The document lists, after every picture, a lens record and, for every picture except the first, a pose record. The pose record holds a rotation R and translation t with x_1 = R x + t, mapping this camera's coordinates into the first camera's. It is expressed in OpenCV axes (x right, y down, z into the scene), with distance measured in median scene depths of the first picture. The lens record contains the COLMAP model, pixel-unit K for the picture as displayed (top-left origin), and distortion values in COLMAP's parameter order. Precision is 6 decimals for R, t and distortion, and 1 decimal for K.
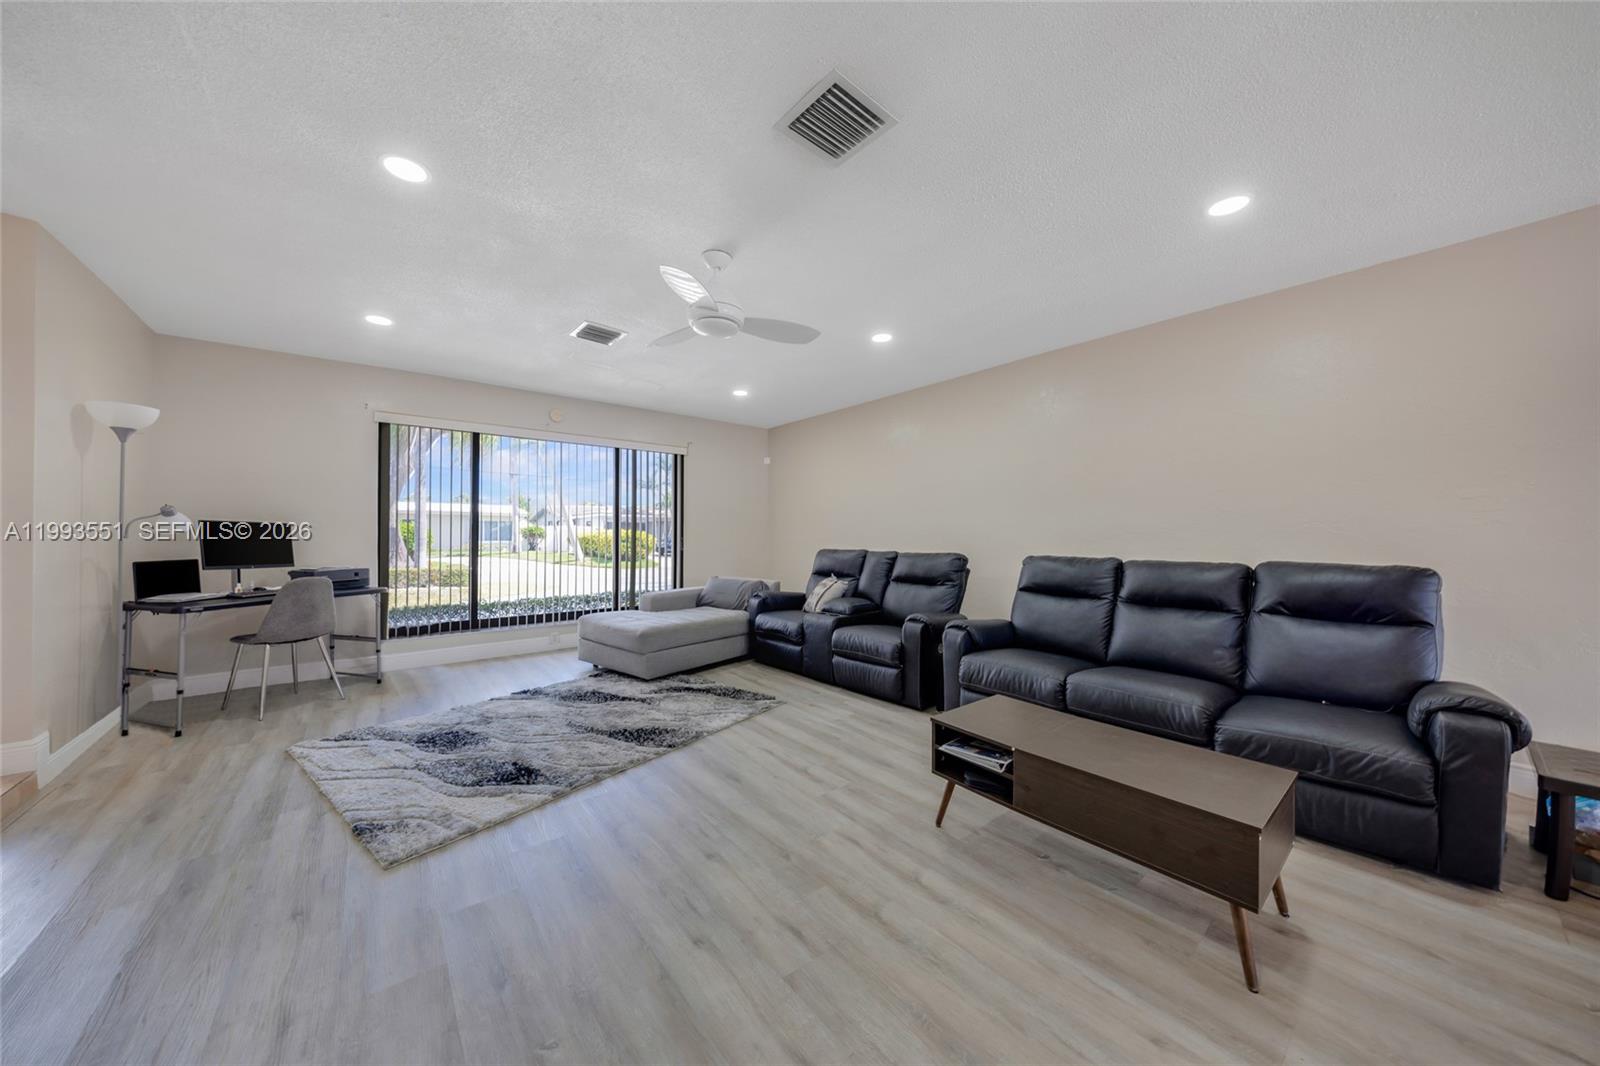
lens RADIAL K [[528.0, 0, 792.5], [0, 528.0, 536.8], [0, 0, 1]] dist [-0.001230, -0.000020]
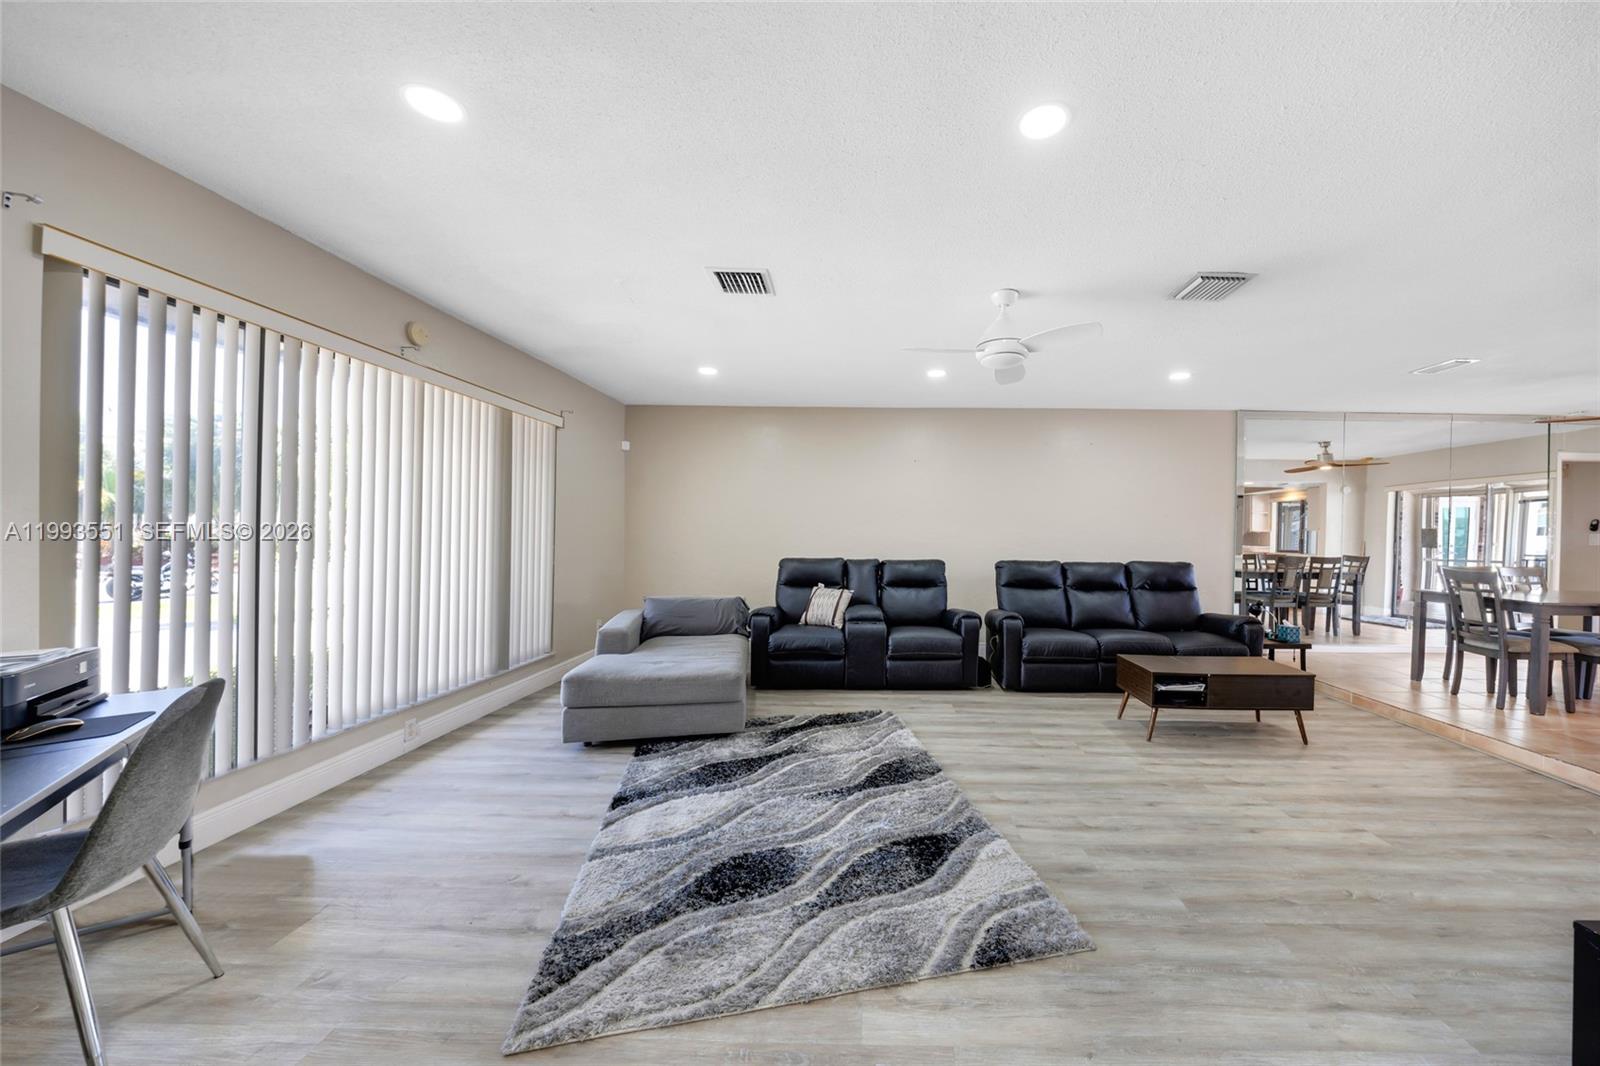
lens RADIAL K [[601.8, 0, 803.3], [0, 601.8, 541.2], [0, 0, 1]] dist [-0.008225, -0.000013]
pose [[0.621220, -0.004130, 0.783625, -1.090392], [-0.006143, 0.999930, 0.010140, -0.024682], [-0.783612, -0.011113, 0.621151, 0.461390]]
